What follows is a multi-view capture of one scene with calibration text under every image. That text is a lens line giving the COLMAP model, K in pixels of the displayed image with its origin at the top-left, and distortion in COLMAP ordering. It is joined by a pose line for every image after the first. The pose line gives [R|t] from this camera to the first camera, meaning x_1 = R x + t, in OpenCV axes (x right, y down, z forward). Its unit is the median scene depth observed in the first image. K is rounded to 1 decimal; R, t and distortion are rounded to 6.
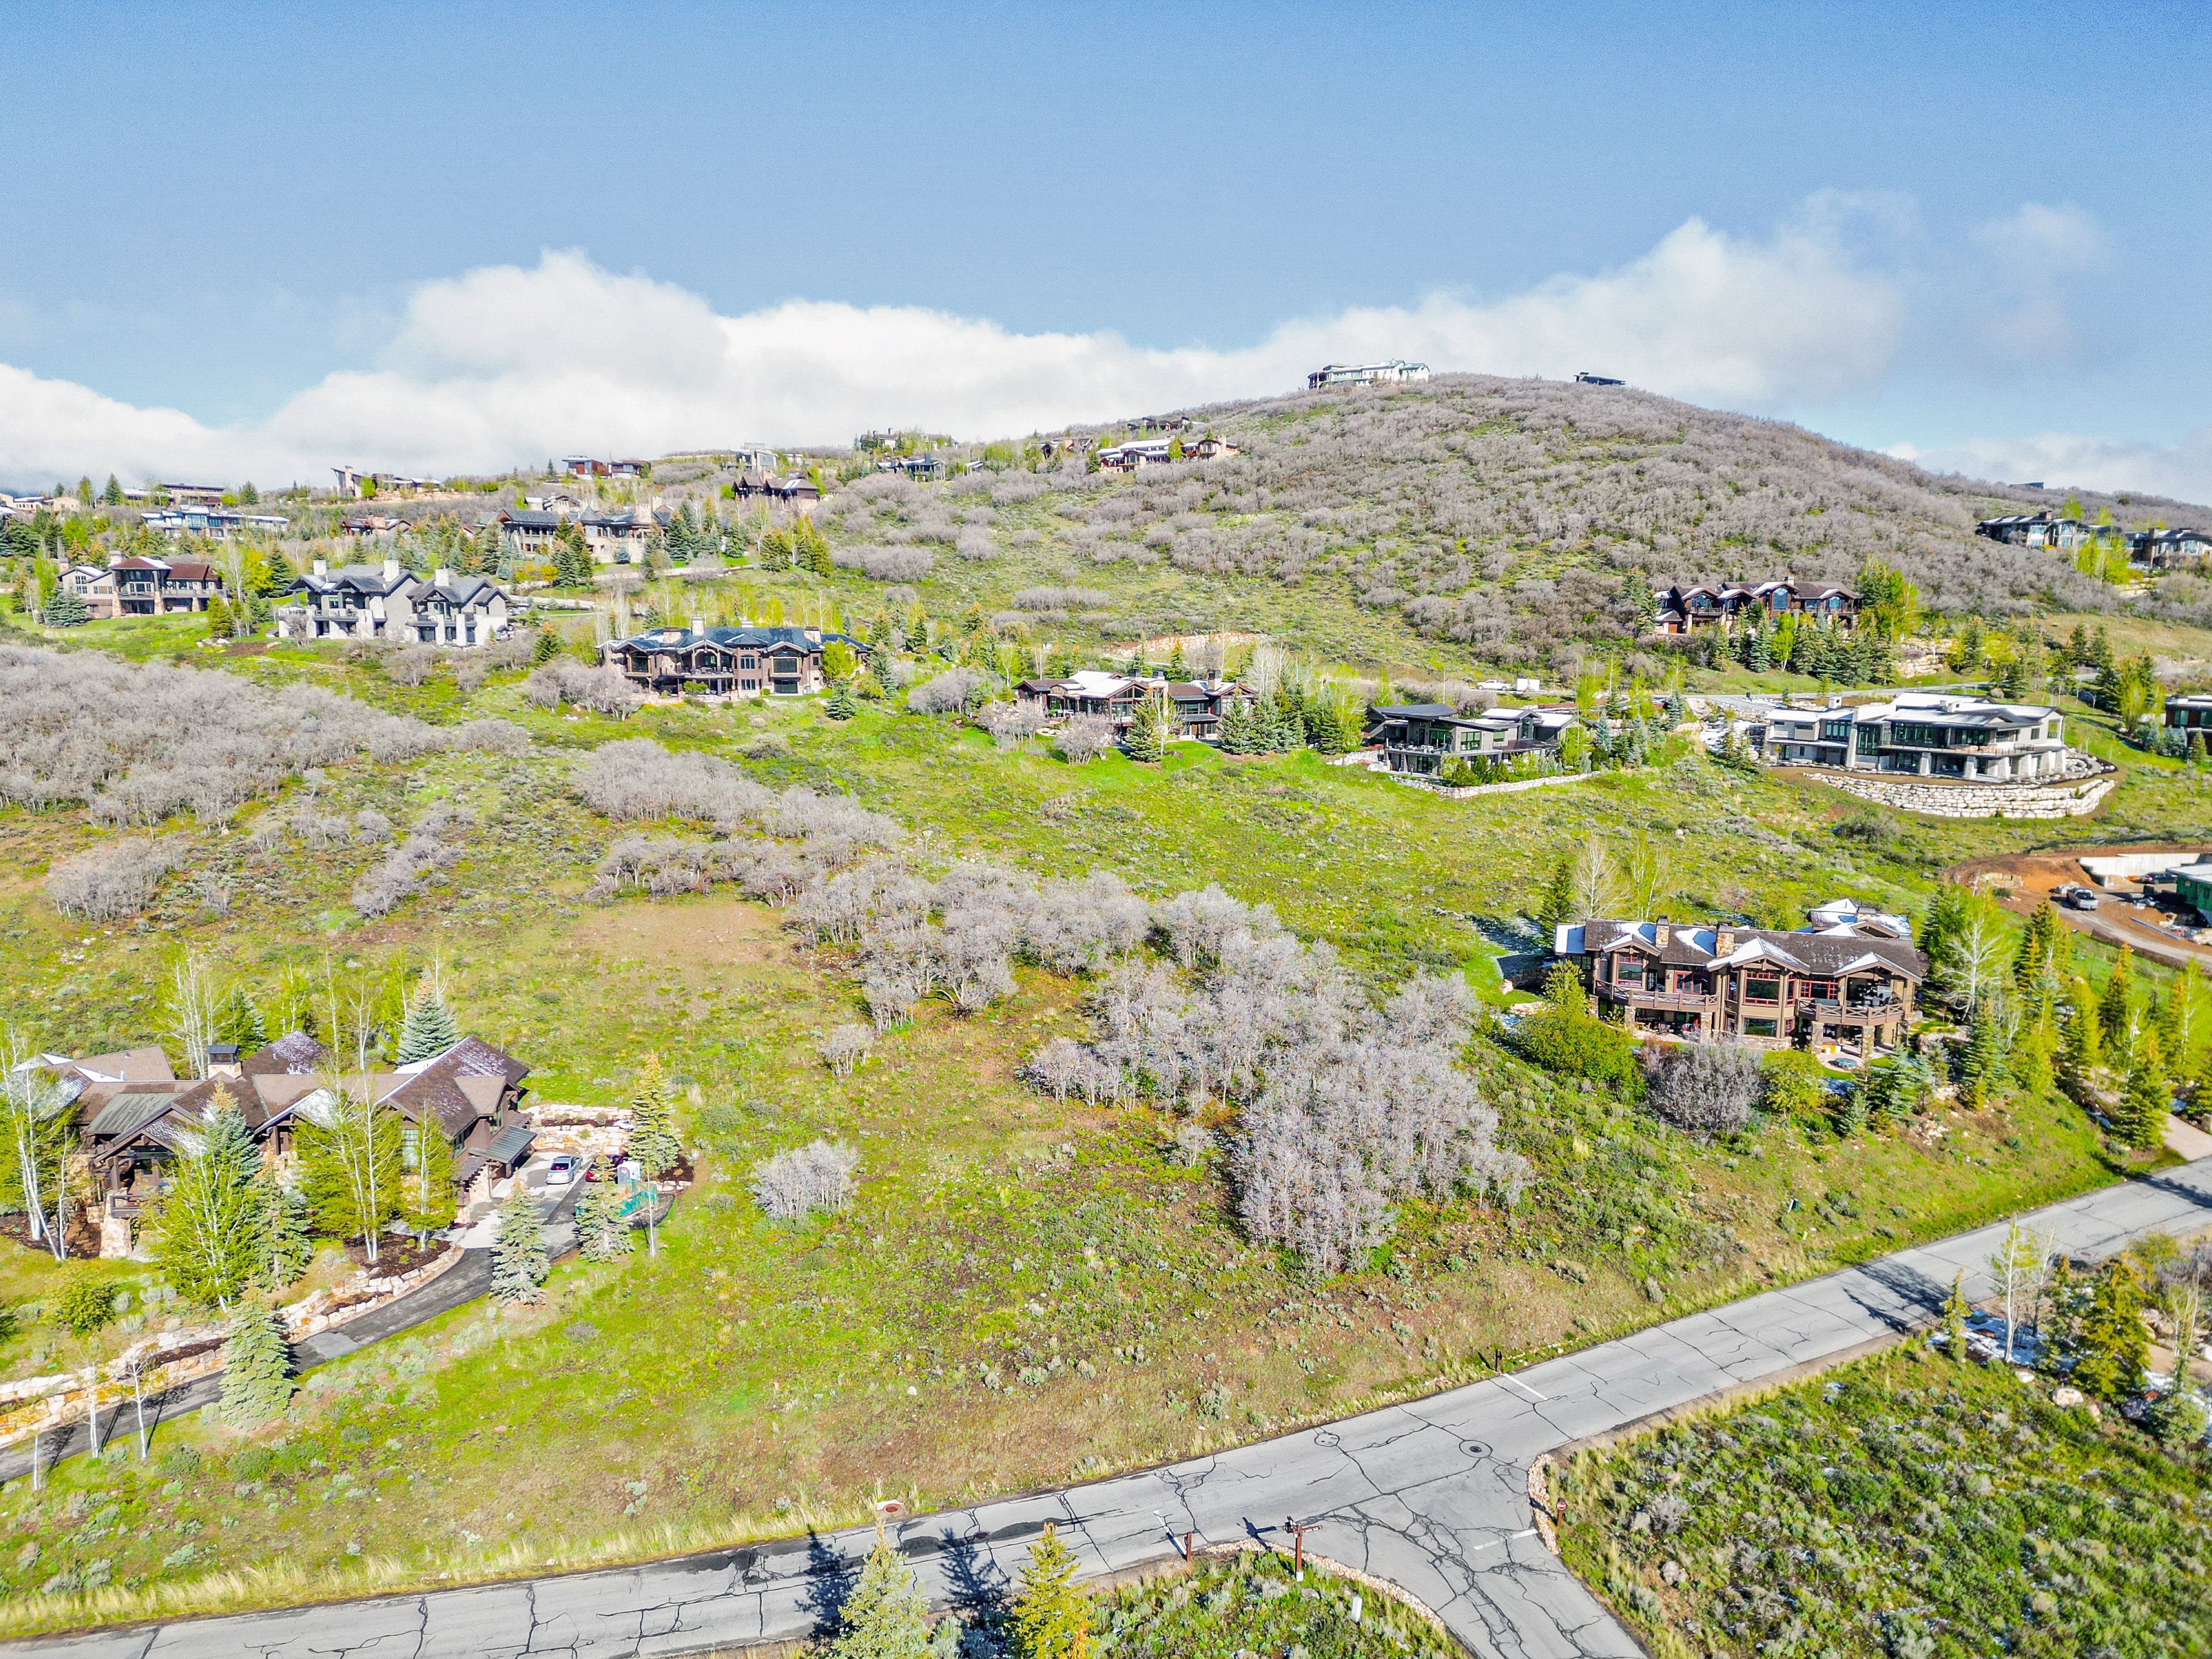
lens RADIAL K [[1533.9, 0, 1110.4], [0, 1533.9, 838.4], [0, 0, 1]] dist [0.098826, -0.079355]
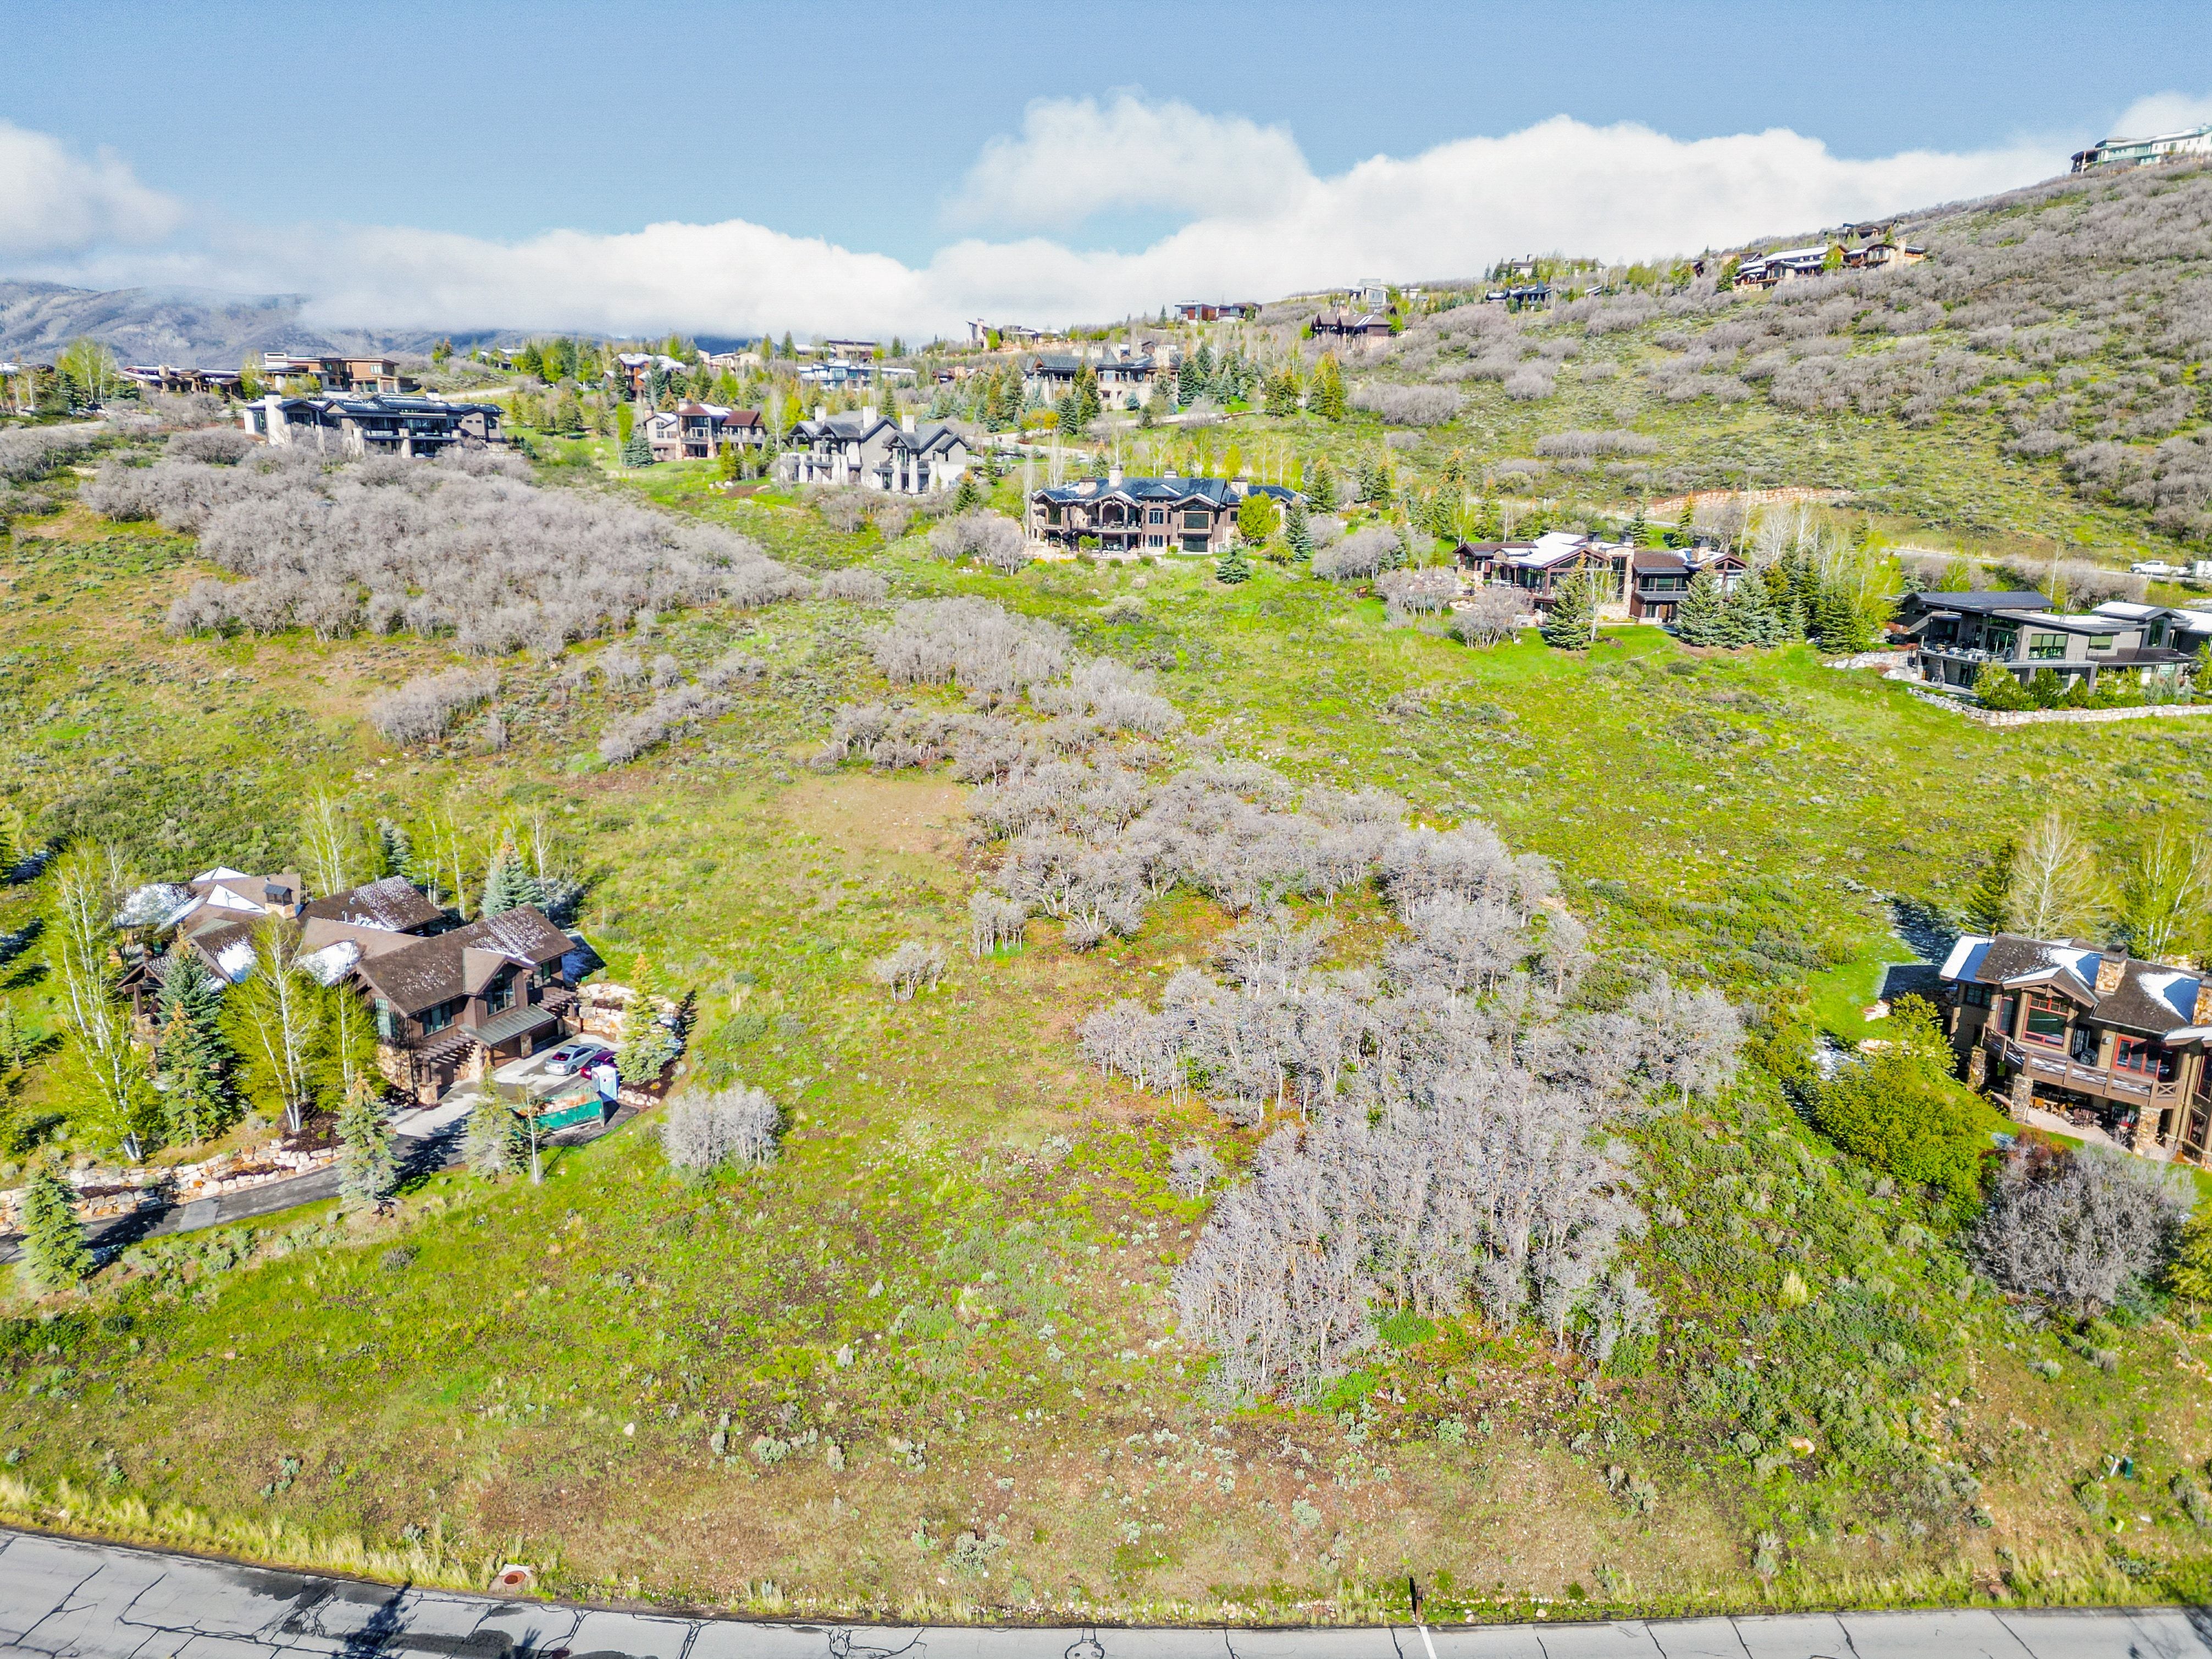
lens RADIAL K [[1533.9, 0, 1109.6], [0, 1533.9, 829.3], [0, 0, 1]] dist [0.098826, -0.079355]
pose [[0.904305, 0.110729, -0.412276, 0.154900], [-0.074279, 0.991856, 0.103466, -0.022548], [0.420375, -0.062941, 0.905165, 0.149059]]
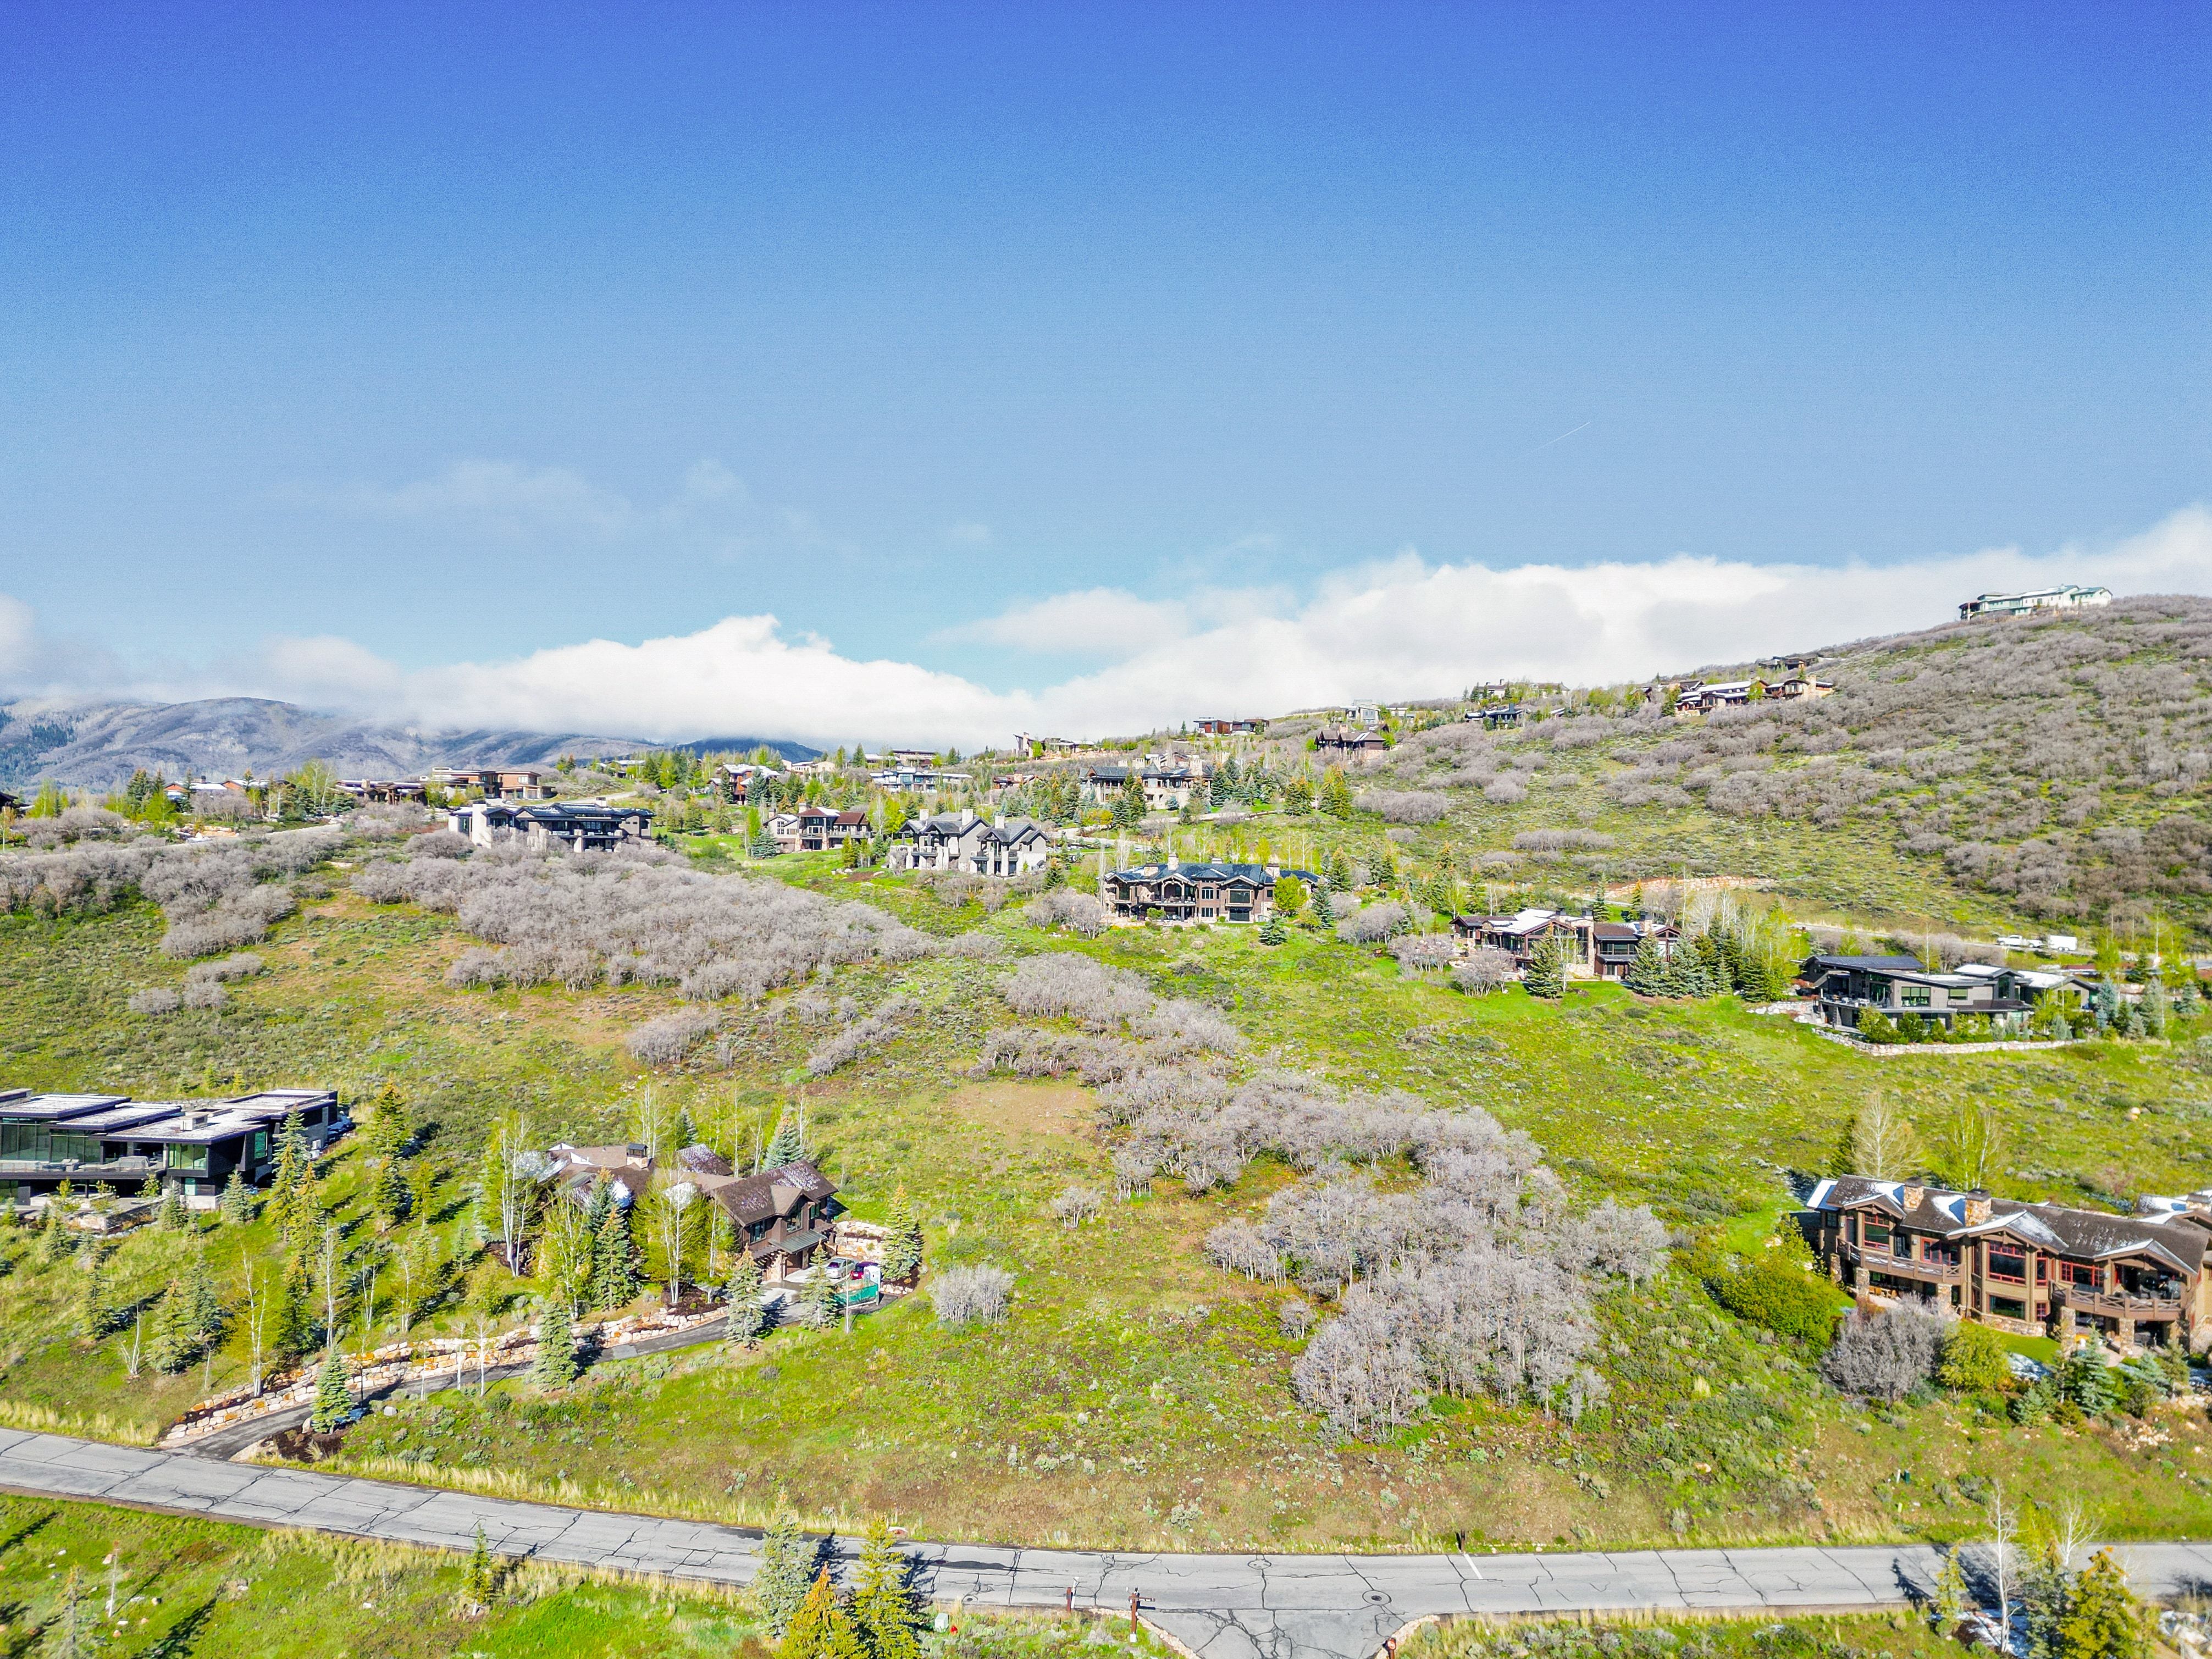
lens RADIAL K [[1533.9, 0, 1114.1], [0, 1533.9, 836.3], [0, 0, 1]] dist [0.098826, -0.079355]
pose [[0.904658, 0.008290, -0.426057, 0.205042], [-0.074440, 0.987512, -0.138846, 0.008719], [0.419586, 0.157324, 0.893978, -0.063646]]
